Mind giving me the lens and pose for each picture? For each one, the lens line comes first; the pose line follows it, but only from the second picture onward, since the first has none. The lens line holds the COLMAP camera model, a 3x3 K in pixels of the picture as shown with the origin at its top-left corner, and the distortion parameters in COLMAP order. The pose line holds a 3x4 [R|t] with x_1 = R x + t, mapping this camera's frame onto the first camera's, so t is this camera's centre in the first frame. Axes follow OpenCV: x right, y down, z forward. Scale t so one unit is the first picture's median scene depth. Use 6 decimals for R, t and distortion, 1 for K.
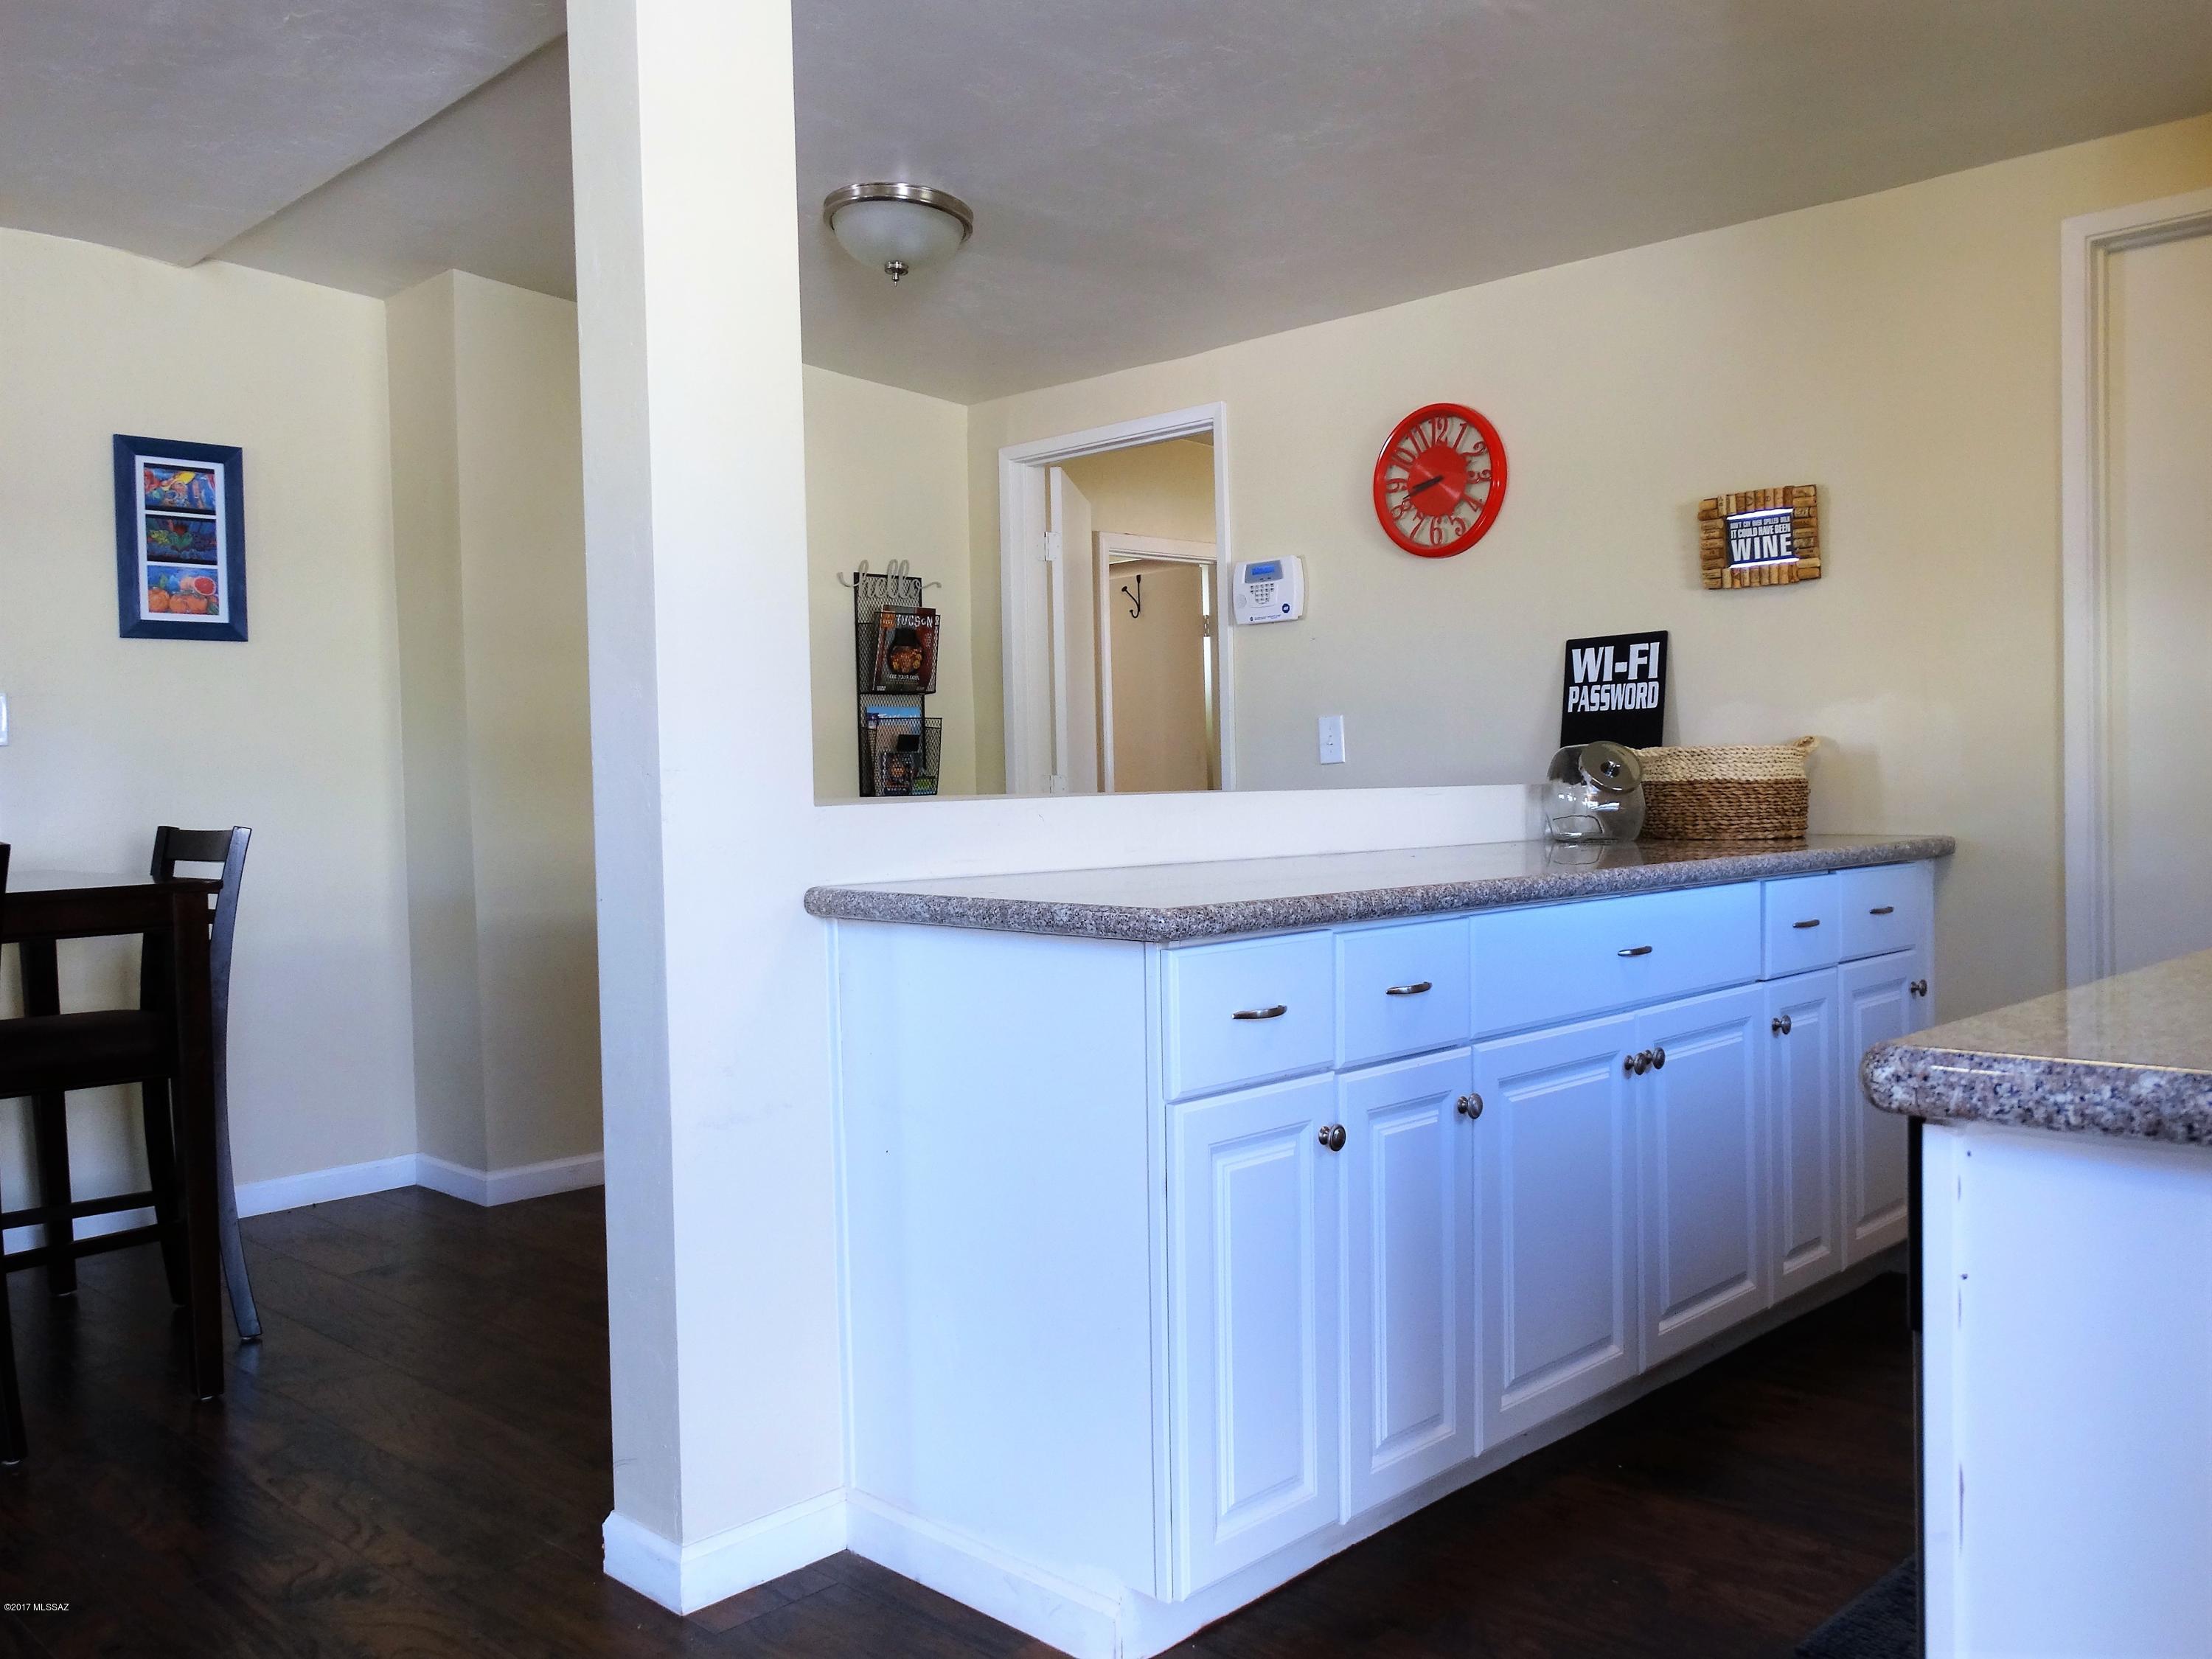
lens RADIAL K [[1803.7, 0, 1098.7], [0, 1803.7, 831.9], [0, 0, 1]] dist [-0.031570, 0.007837]
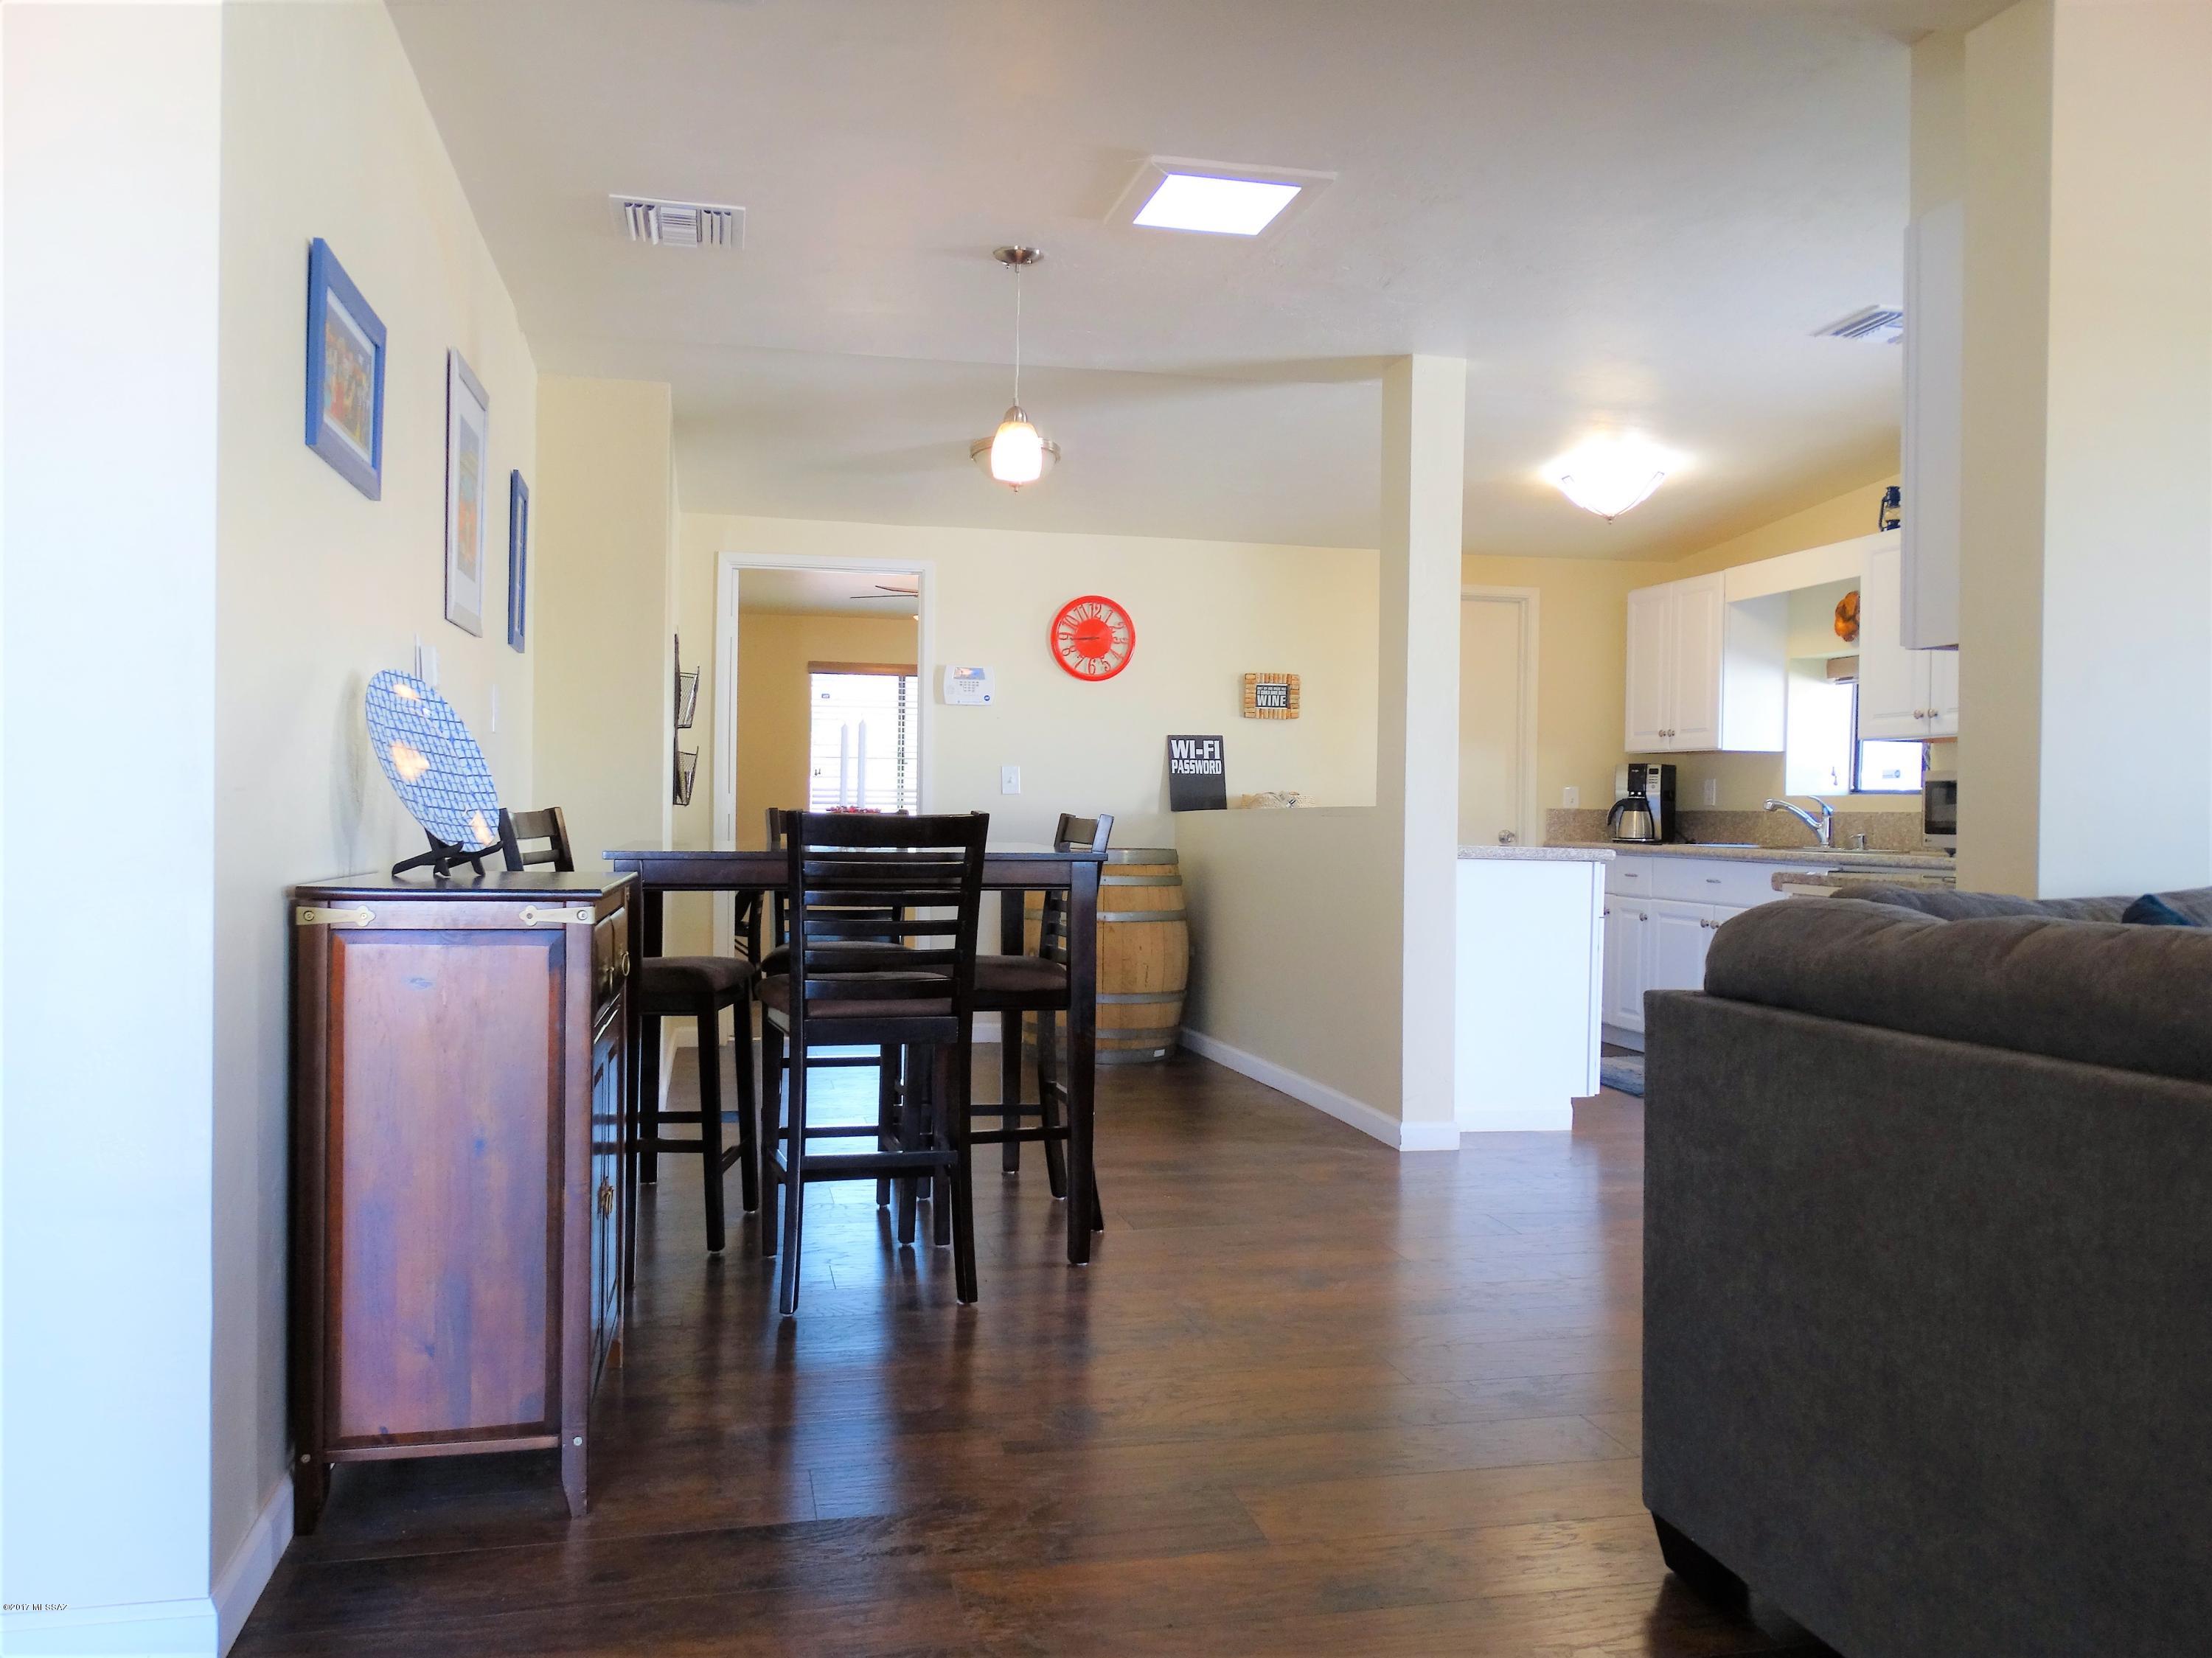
lens RADIAL K [[1699.6, 0, 1094.0], [0, 1699.6, 824.8], [0, 0, 1]] dist [-0.007586, 0.000459]
pose [[0.538609, 0.026476, 0.842140, -1.303823], [0.000539, 0.999495, -0.031767, 0.045264], [-0.842556, 0.017564, 0.538323, 0.103990]]
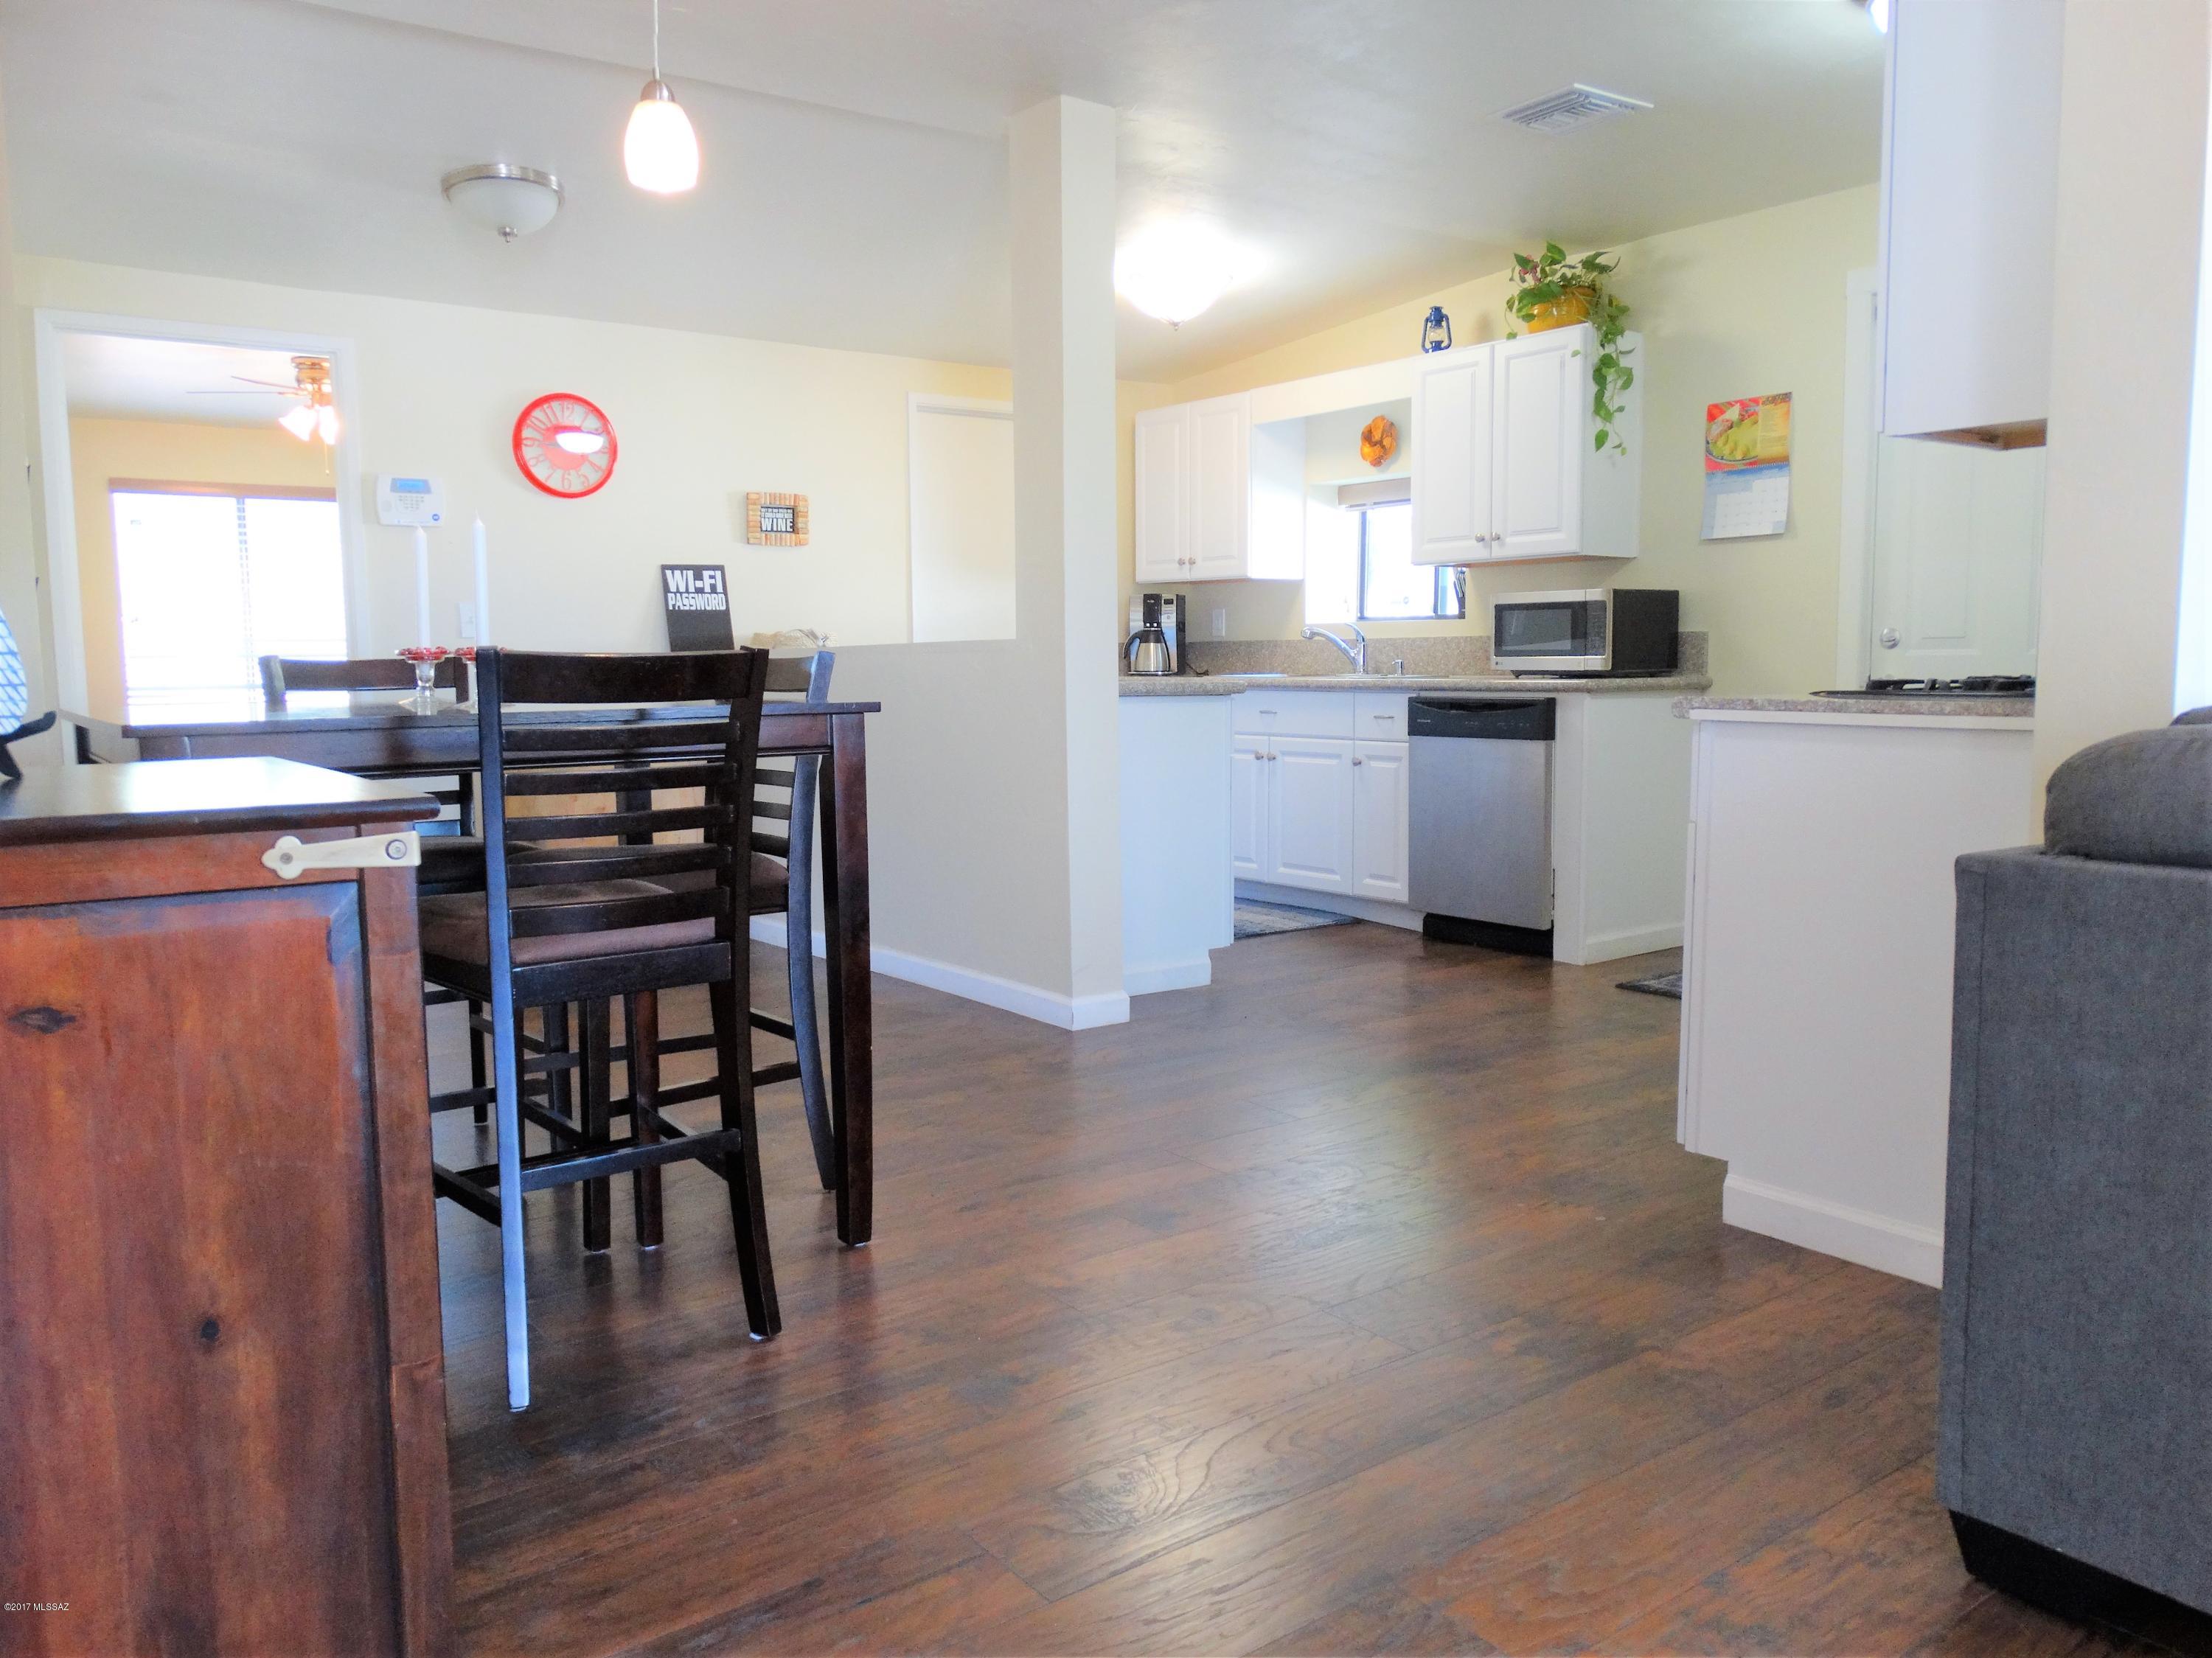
lens RADIAL K [[1655.8, 0, 1097.4], [0, 1655.8, 824.4], [0, 0, 1]] dist [-0.004506, 0.007416]
pose [[0.151736, -0.074874, 0.985581, -1.172121], [0.039627, 0.996786, 0.069625, 0.038309], [-0.987626, 0.028491, 0.154215, 0.397483]]
